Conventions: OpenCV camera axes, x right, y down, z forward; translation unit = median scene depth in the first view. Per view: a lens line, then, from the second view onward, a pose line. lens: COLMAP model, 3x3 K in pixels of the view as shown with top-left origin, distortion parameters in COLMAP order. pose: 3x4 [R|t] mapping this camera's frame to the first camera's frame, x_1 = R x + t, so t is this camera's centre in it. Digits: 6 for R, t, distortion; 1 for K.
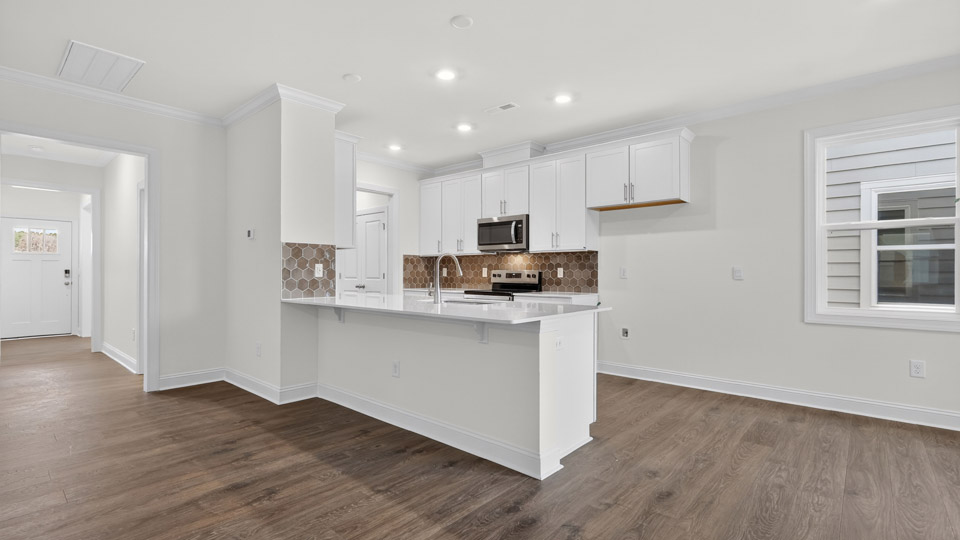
lens RADIAL K [[440.0, 0, 479.5], [0, 440.0, 270.6], [0, 0, 1]] dist [-0.003060, -0.000157]
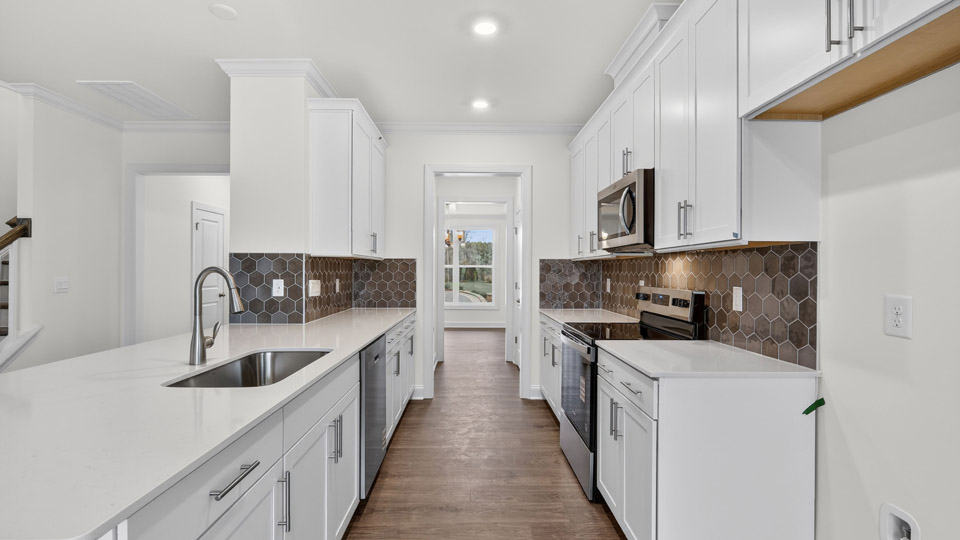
lens RADIAL K [[440.0, 0, 480.0], [0, 440.0, 270.4], [0, 0, 1]] dist [-0.003060, -0.000157]
pose [[0.677534, -0.001939, -0.735489, 0.334055], [0.002223, 0.999997, -0.000588, -0.022992], [0.735488, -0.001237, 0.677537, 0.581477]]
